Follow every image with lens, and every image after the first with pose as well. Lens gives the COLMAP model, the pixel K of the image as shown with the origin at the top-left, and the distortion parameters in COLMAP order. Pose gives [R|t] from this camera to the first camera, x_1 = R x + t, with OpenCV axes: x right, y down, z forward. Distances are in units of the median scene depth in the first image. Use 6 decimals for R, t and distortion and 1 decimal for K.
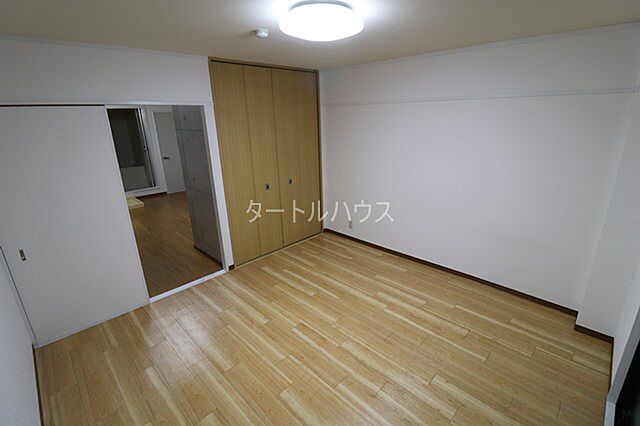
lens RADIAL K [[301.4, 0, 349.5], [0, 301.4, 213.7], [0, 0, 1]] dist [-0.002597, -0.000524]
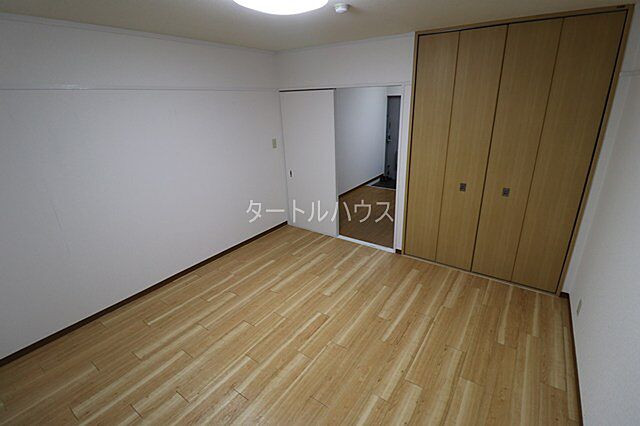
lens RADIAL K [[297.8, 0, 311.3], [0, 297.8, 213.4], [0, 0, 1]] dist [-0.000777, -0.000260]
pose [[0.105229, 0.370377, -0.922902, 0.544905], [-0.290955, 0.898910, 0.327574, -0.215113], [0.950932, 0.234053, 0.202355, 0.613848]]
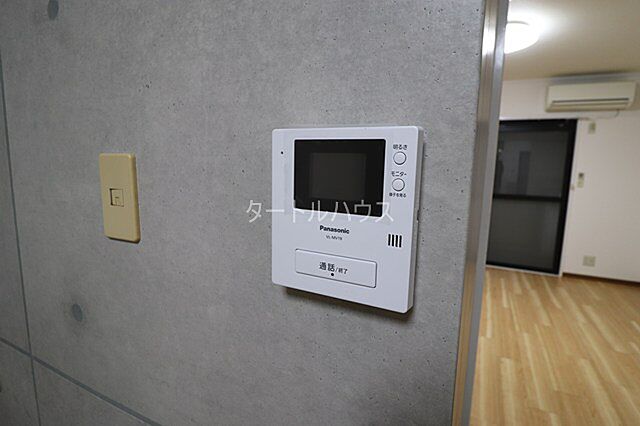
lens RADIAL K [[330.4, 0, 320.0], [0, 330.4, 213.0], [0, 0, 1]] dist [-0.002031, -0.001048]
pose [[-0.272670, -0.131573, 0.953069, -0.821776], [0.280692, 0.936630, 0.209608, -0.266910], [-0.920252, 0.324673, -0.218460, 1.375795]]
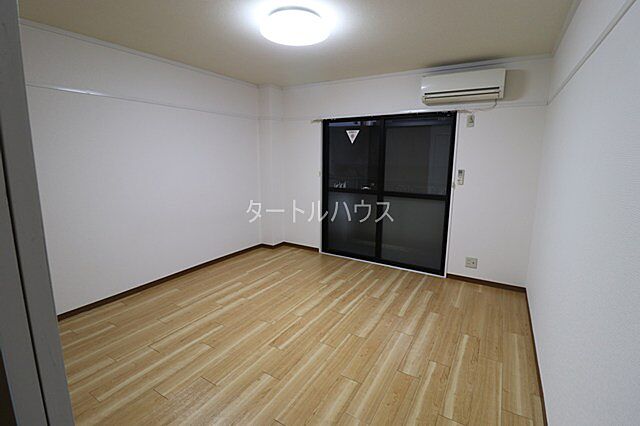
lens RADIAL K [[297.8, 0, 311.3], [0, 297.8, 213.4], [0, 0, 1]] dist [-0.000777, -0.000260]
pose [[-0.174856, -0.167263, 0.970283, -0.839717], [0.301863, 0.928900, 0.214528, -0.106227], [-0.937179, 0.330404, -0.111934, 0.788536]]
